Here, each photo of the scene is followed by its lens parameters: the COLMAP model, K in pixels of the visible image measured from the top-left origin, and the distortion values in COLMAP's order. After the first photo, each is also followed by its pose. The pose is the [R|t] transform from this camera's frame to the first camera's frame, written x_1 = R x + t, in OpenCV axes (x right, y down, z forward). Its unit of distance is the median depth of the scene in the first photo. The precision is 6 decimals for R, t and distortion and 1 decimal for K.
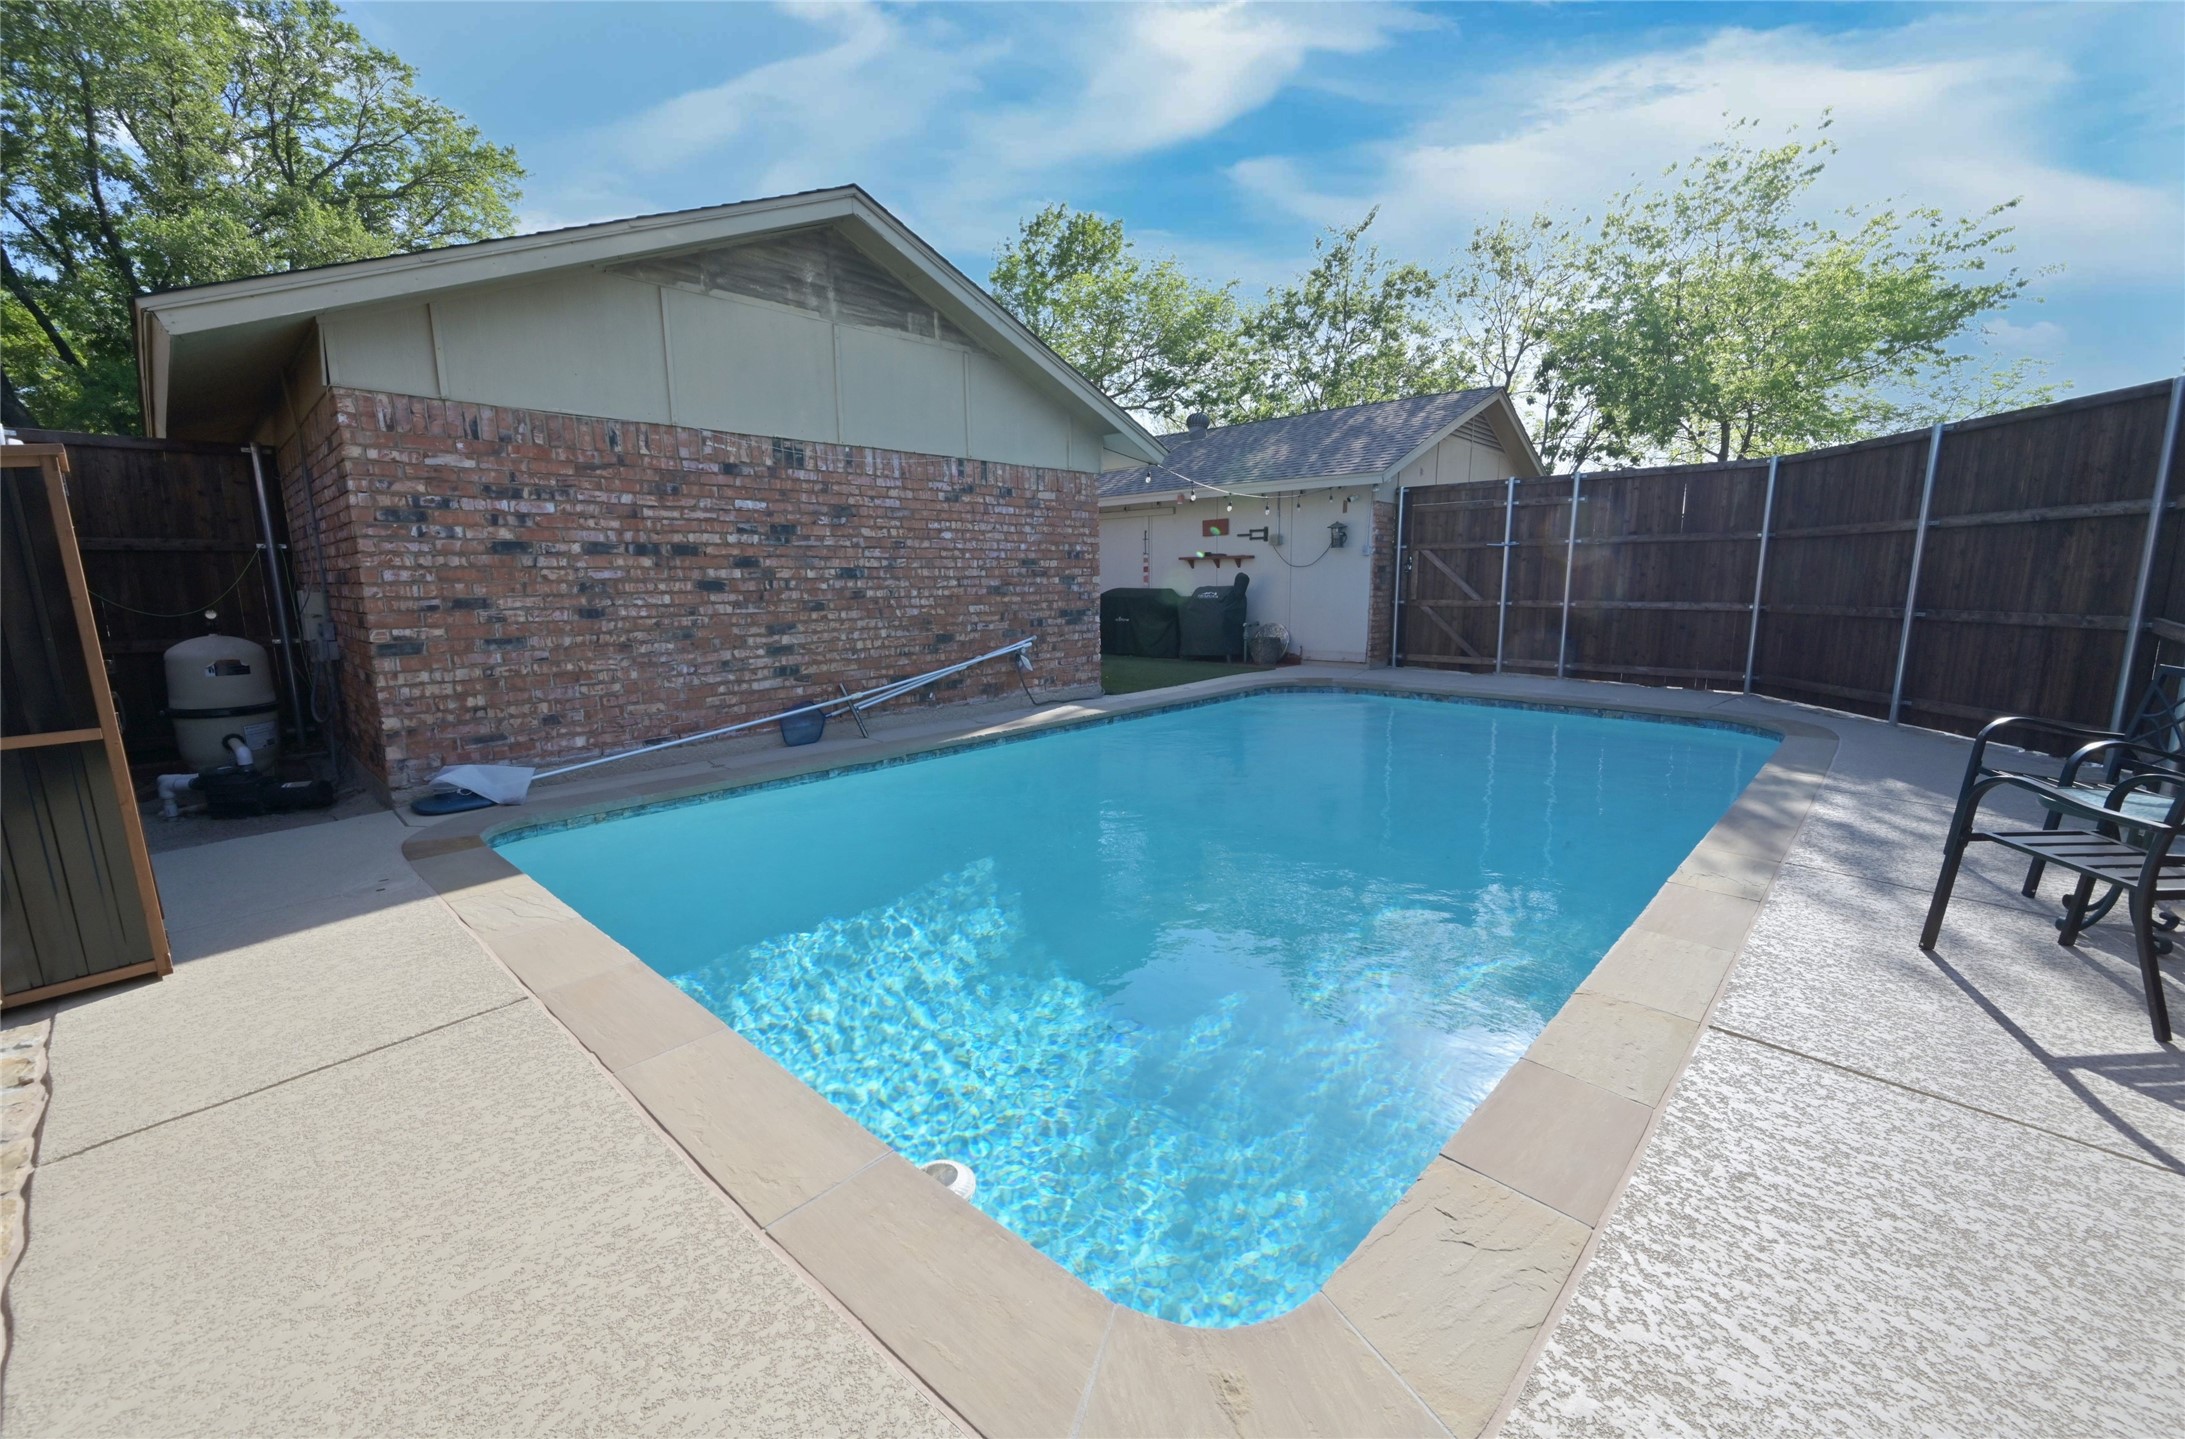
lens RADIAL K [[872.4, 0, 1092.5], [0, 872.4, 719.5], [0, 0, 1]] dist [0.000580, -0.000040]
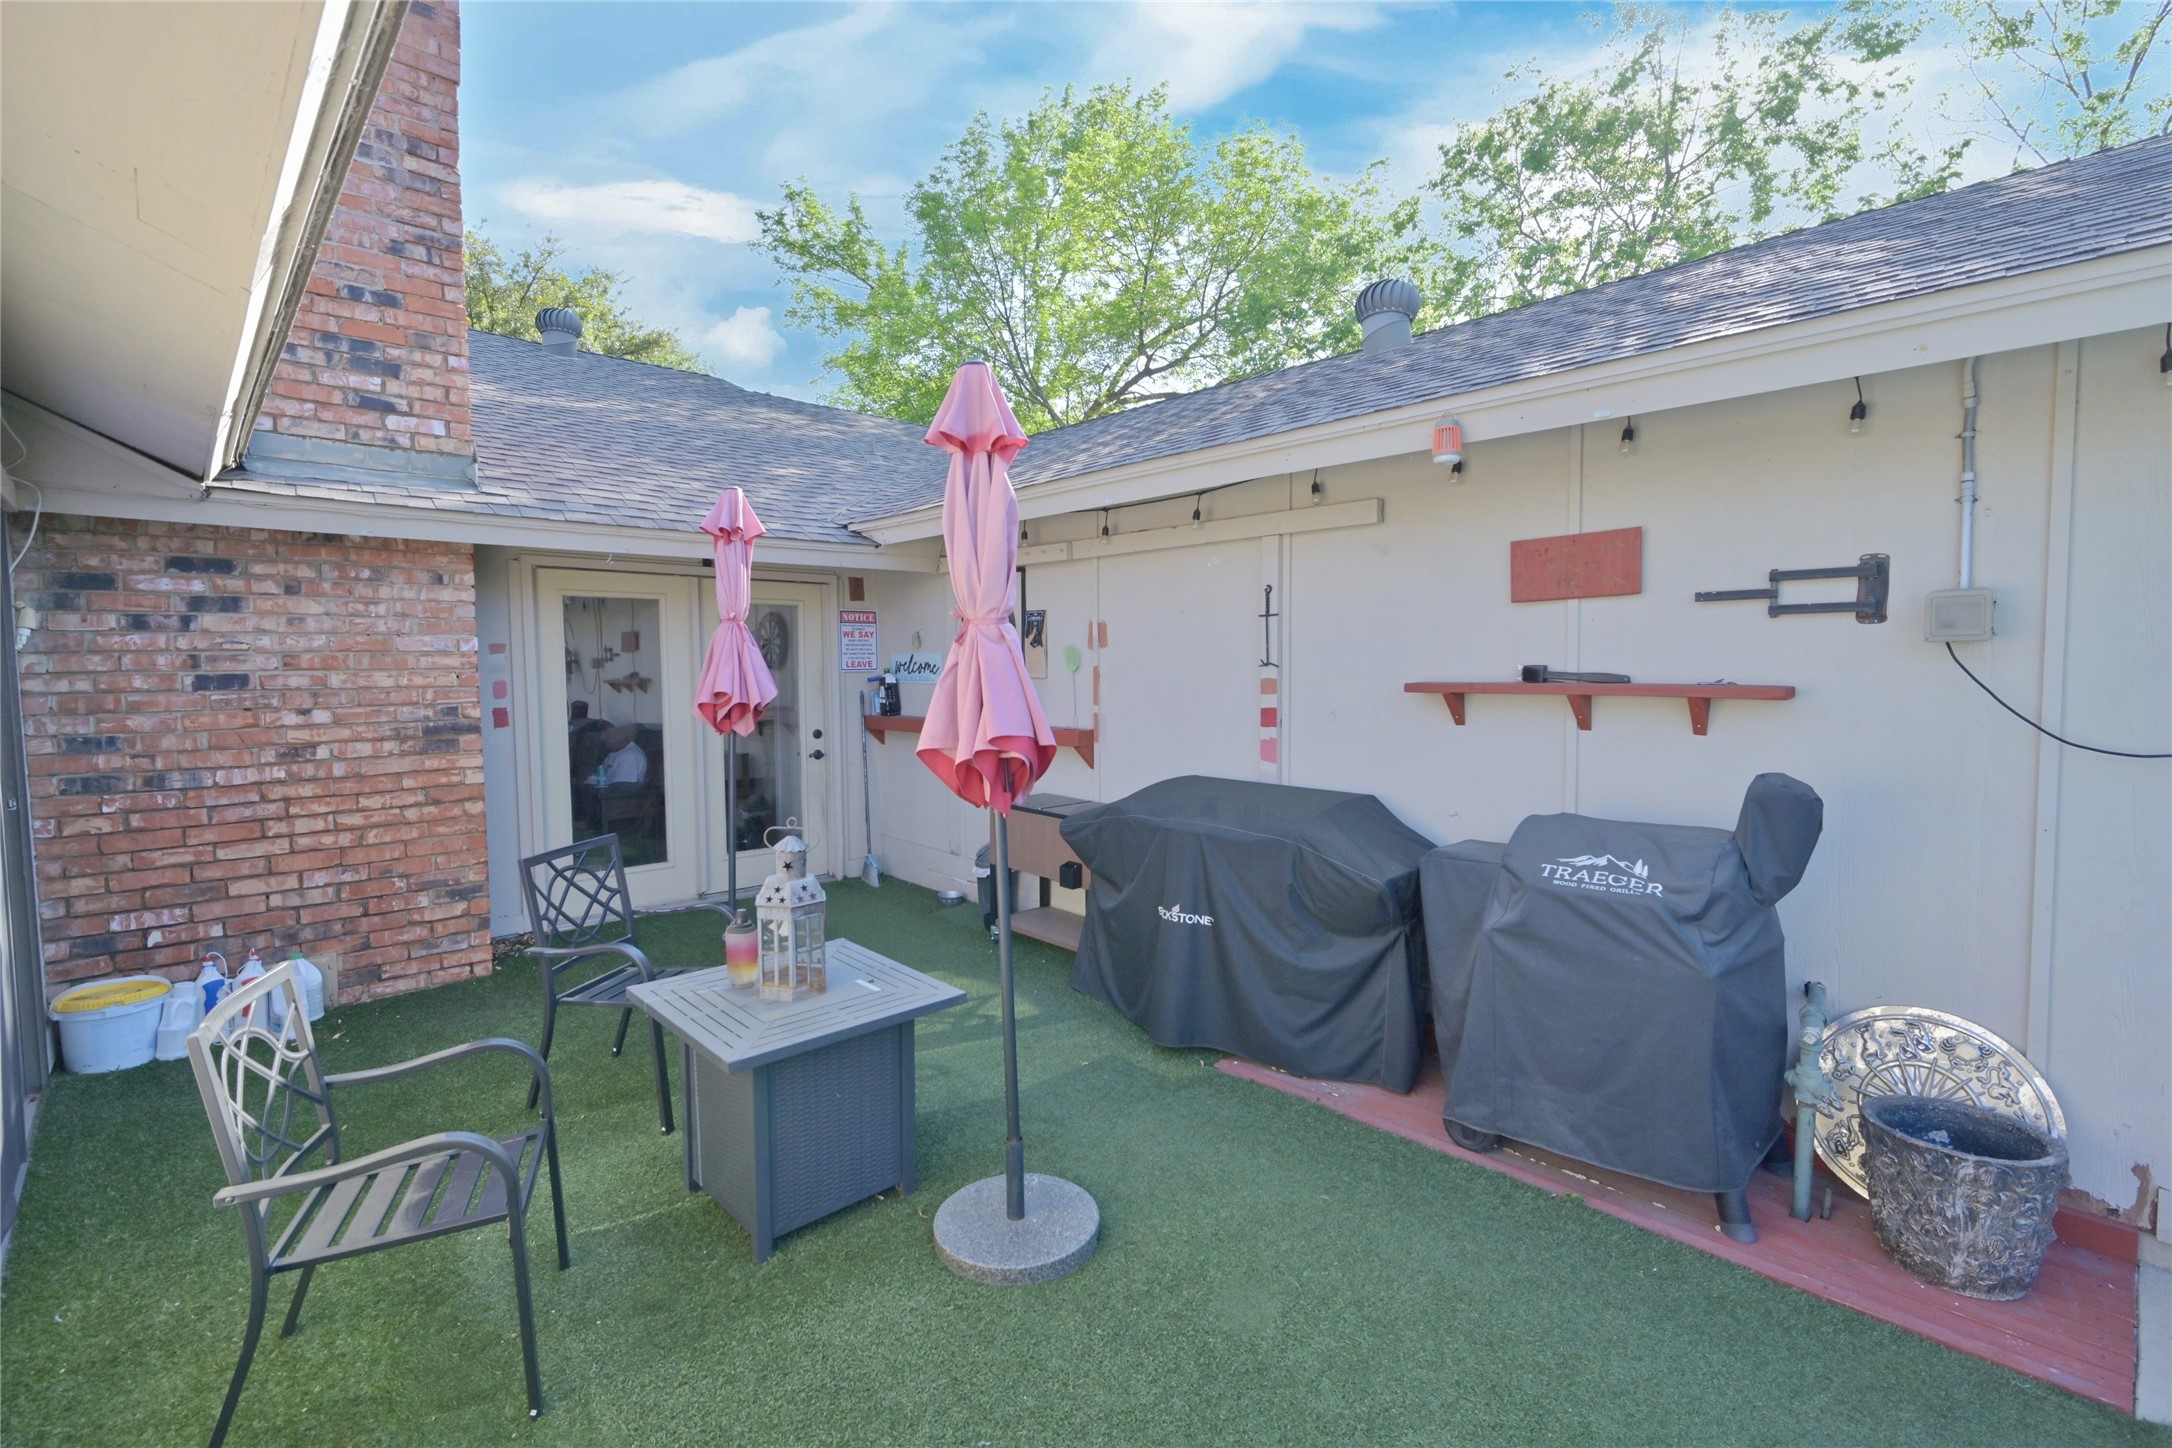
lens RADIAL K [[969.2, 0, 1086.0], [0, 969.2, 724.0], [0, 0, 1]] dist [-0.002503, -0.000270]
pose [[0.997974, 0.004803, -0.063439, 0.040749], [-0.010845, 0.995396, -0.095234, -0.273320], [0.062689, 0.095729, 0.993431, 1.332926]]
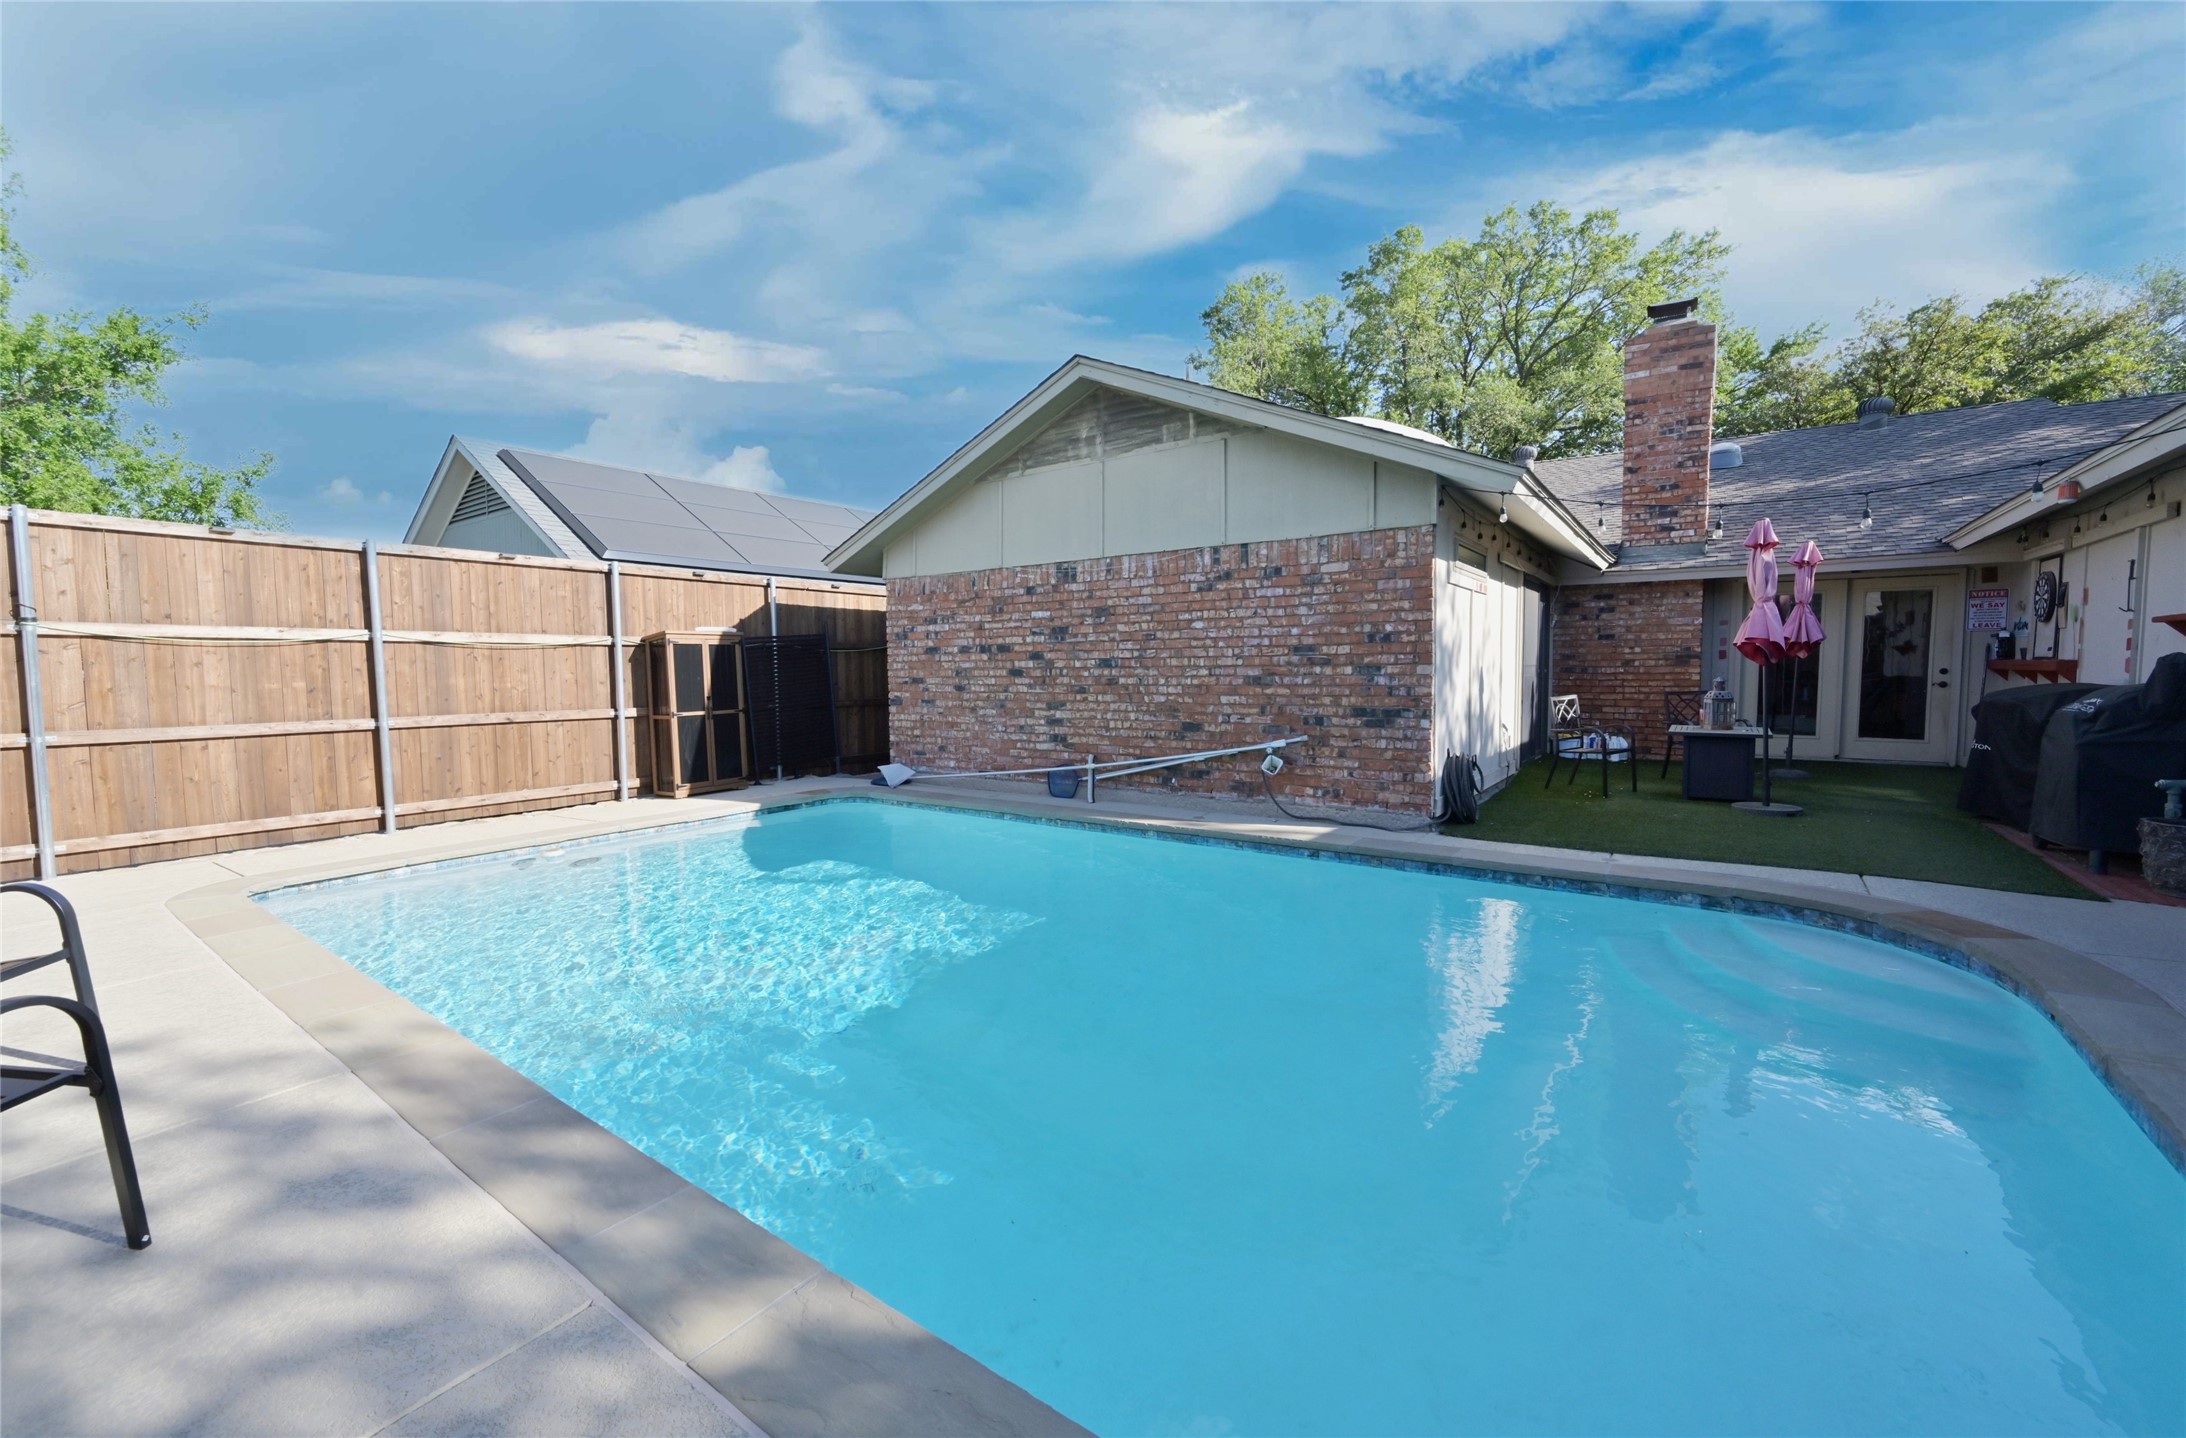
lens RADIAL K [[872.8, 0, 1093.0], [0, 872.8, 719.0], [0, 0, 1]] dist [0.000580, -0.000040]
pose [[0.126148, 0.066844, -0.989757, 0.878033], [-0.152742, 0.987138, 0.047199, -0.143736], [0.980182, 0.145224, 0.134735, 0.820614]]
